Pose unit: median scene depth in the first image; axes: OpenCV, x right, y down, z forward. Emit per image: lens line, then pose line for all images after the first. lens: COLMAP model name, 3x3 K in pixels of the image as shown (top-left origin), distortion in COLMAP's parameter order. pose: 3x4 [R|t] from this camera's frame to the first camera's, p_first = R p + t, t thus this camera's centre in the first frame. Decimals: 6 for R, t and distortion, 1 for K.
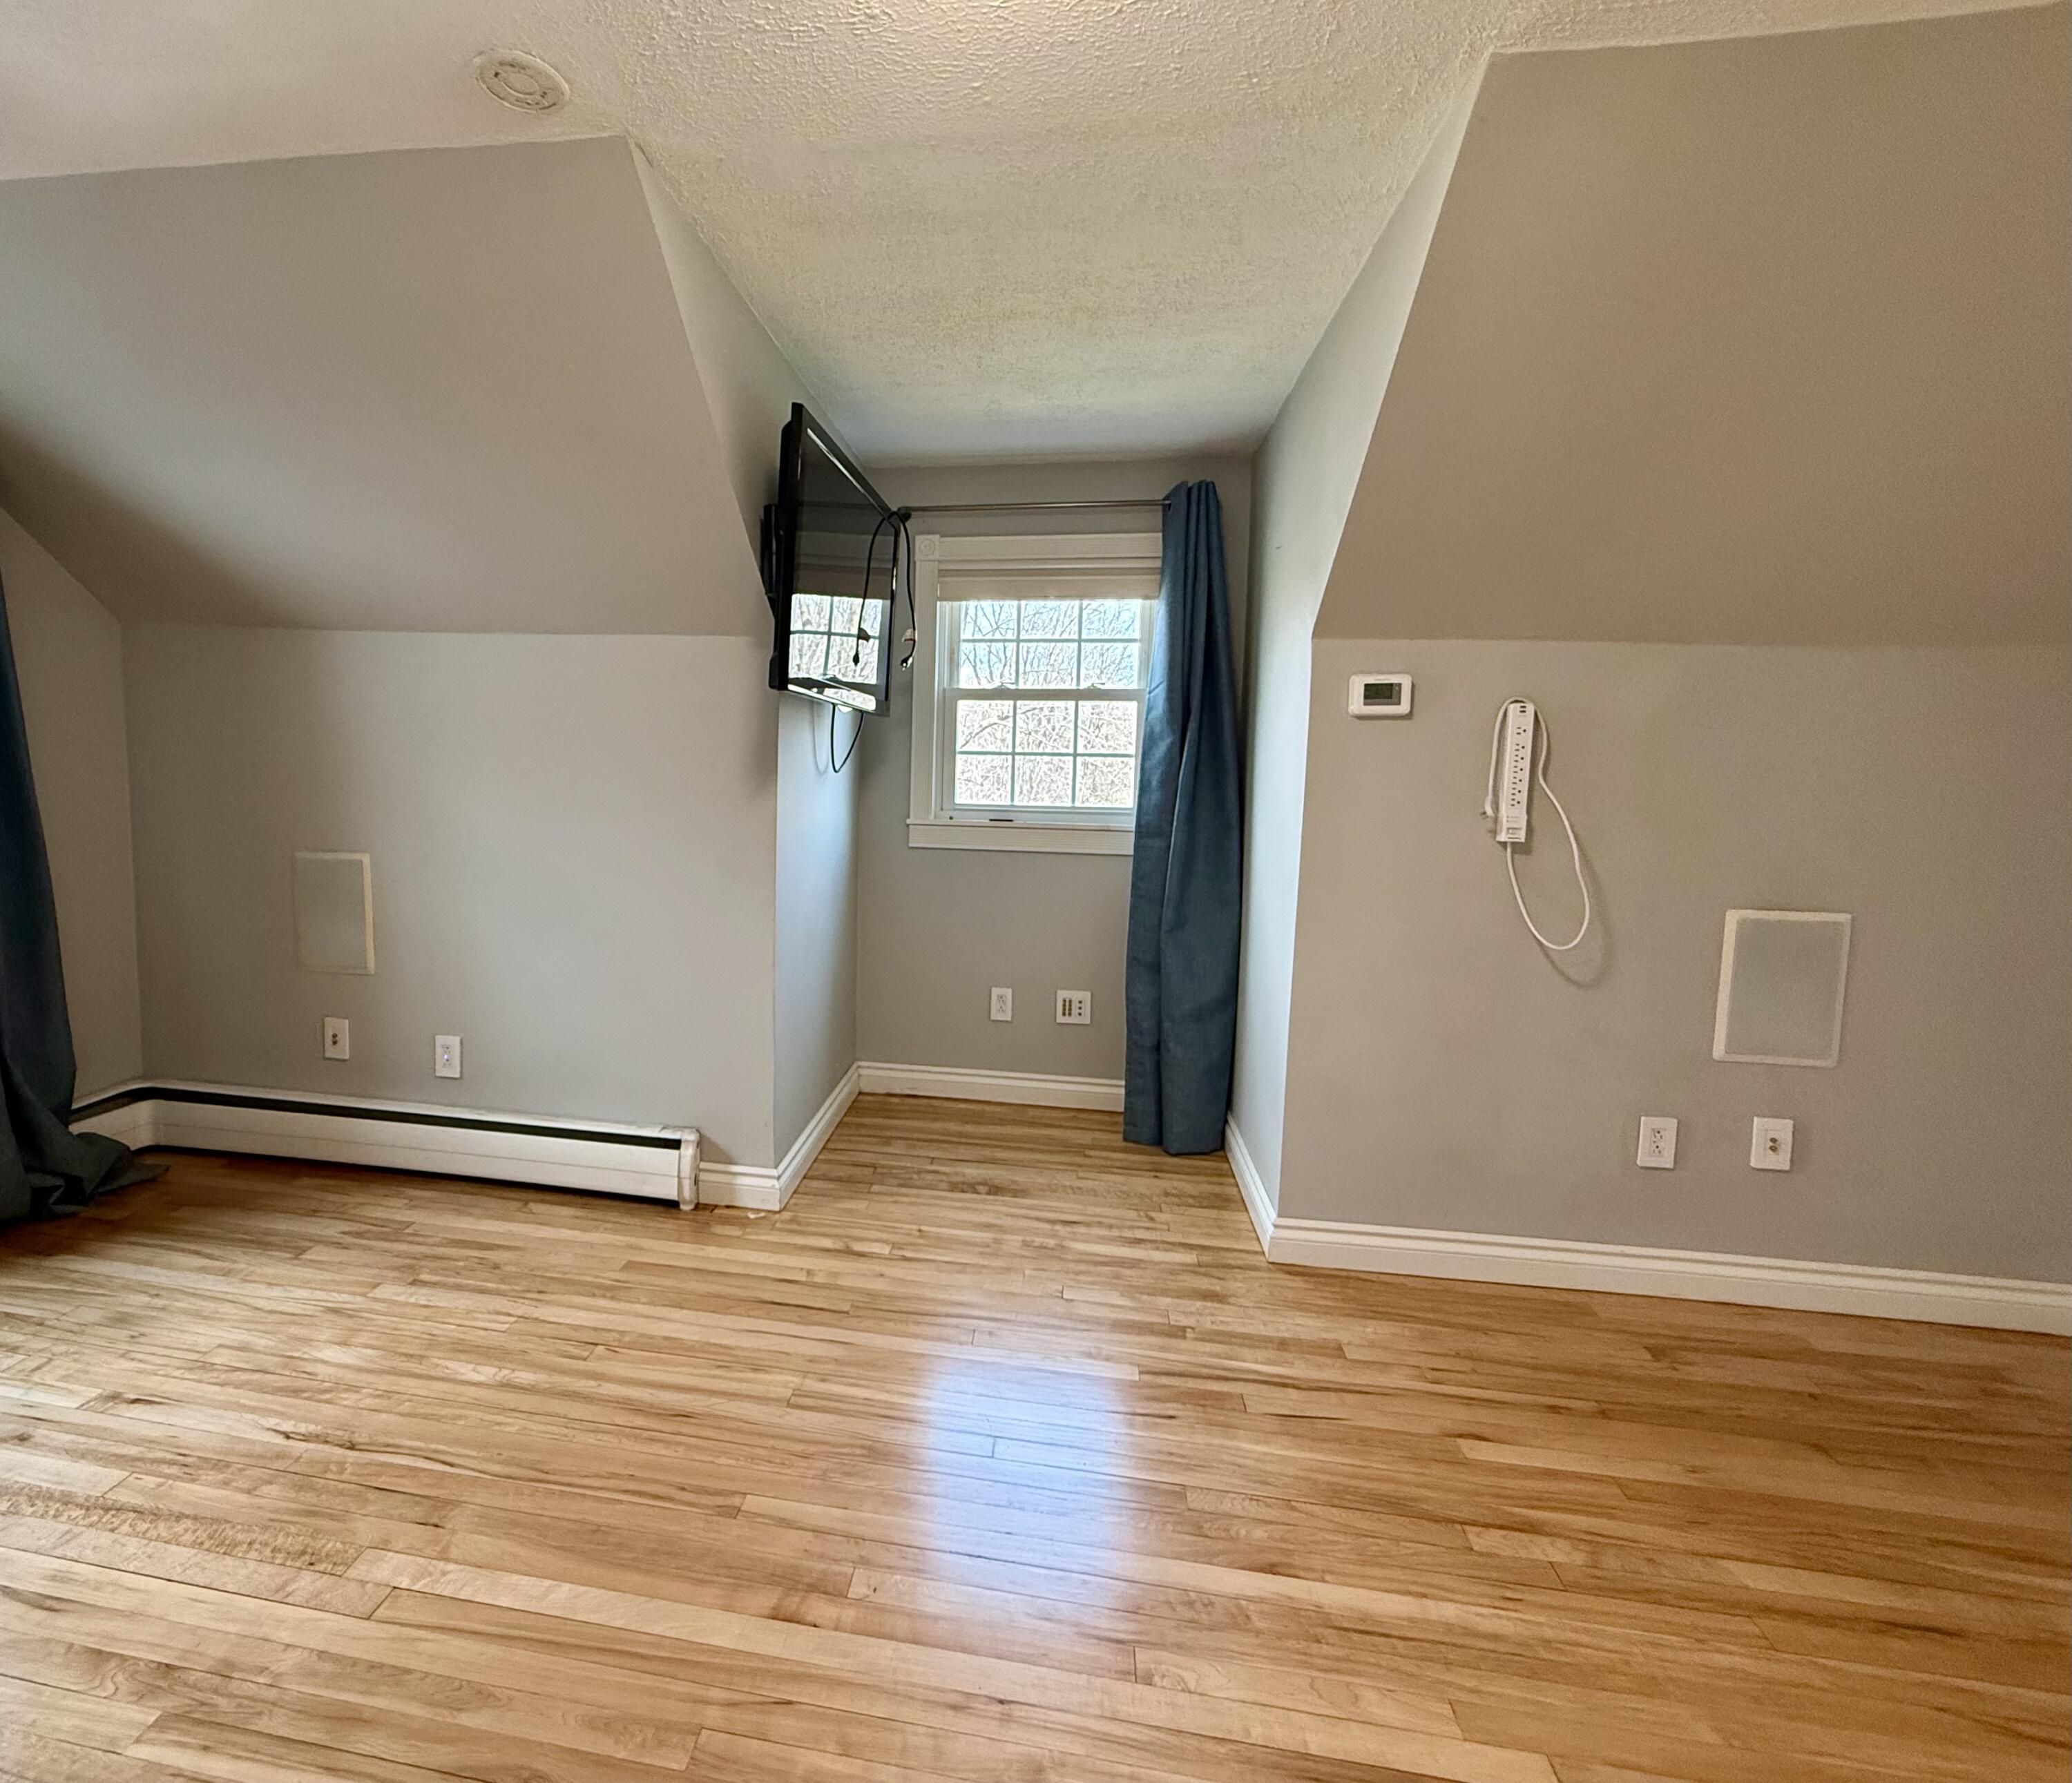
lens RADIAL K [[1072.8, 0, 1036.0], [0, 1072.8, 891.5], [0, 0, 1]] dist [0.002199, 0.000796]
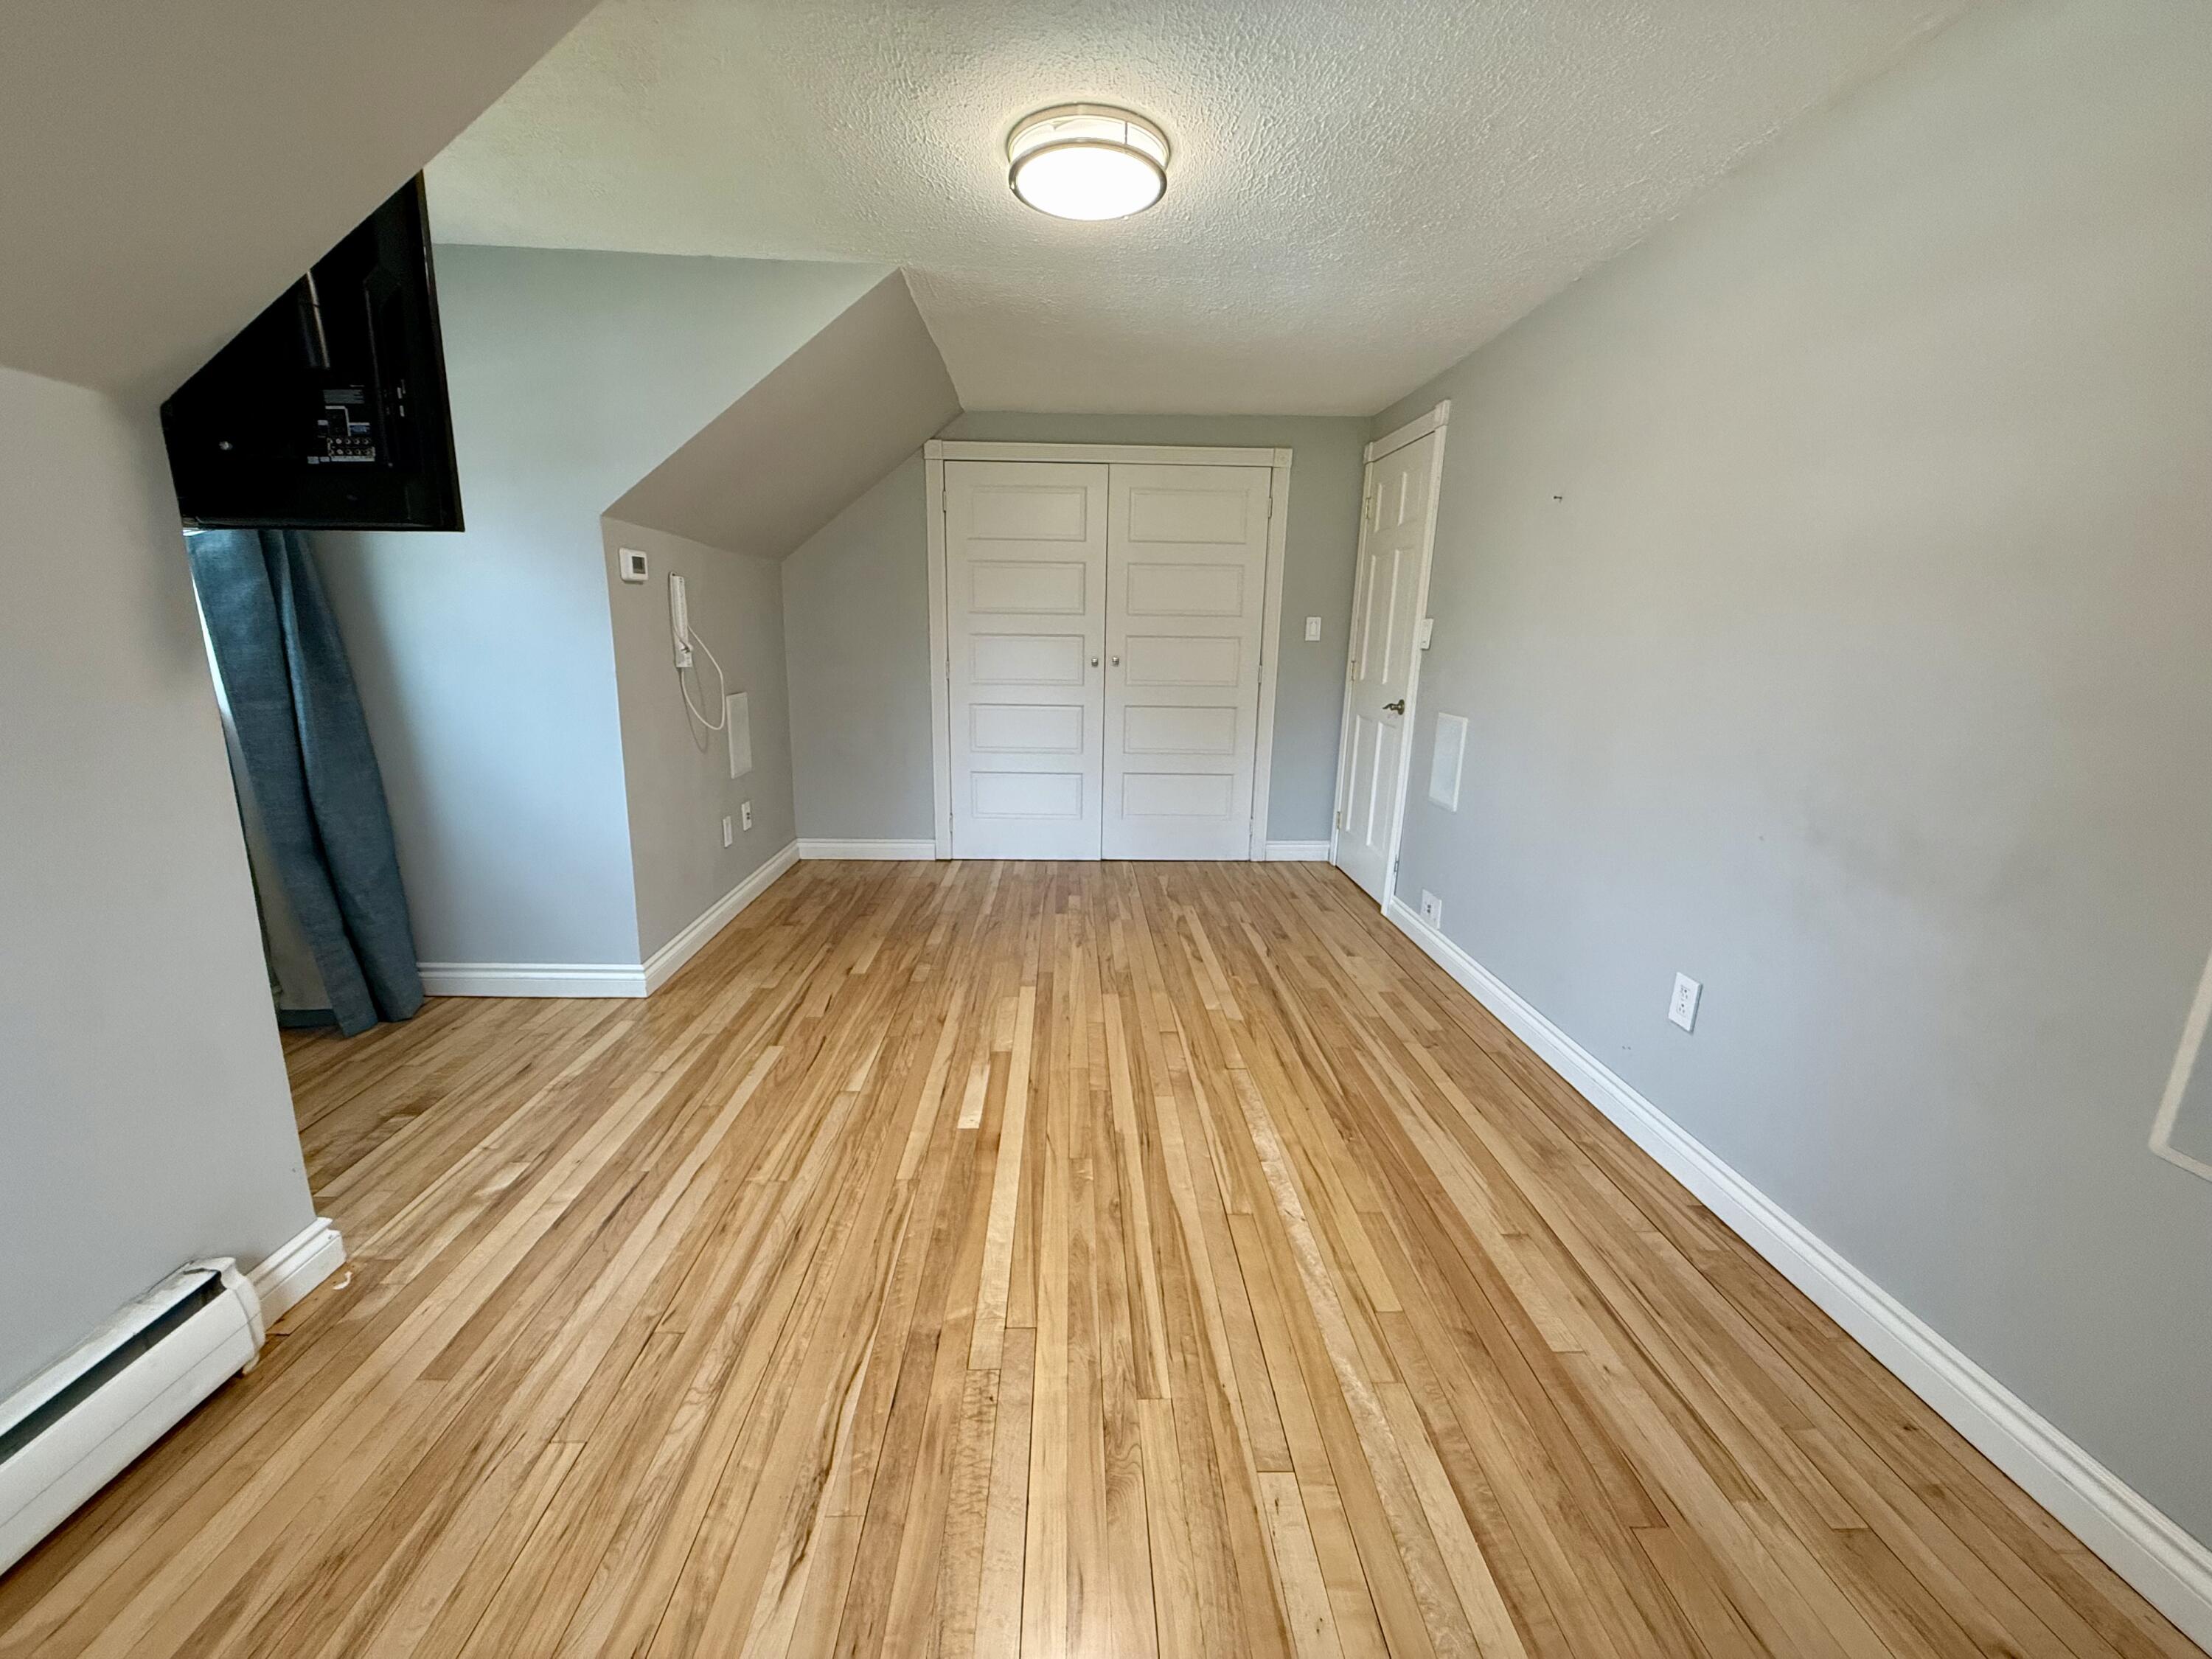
lens RADIAL K [[881.4, 0, 1095.5], [0, 881.4, 836.1], [0, 0, 1]] dist [0.000014, 0.000065]
pose [[-0.204313, -0.246471, 0.947369, -1.053527], [0.086677, 0.959428, 0.268301, -0.111972], [-0.975061, 0.136932, -0.174661, 0.735206]]
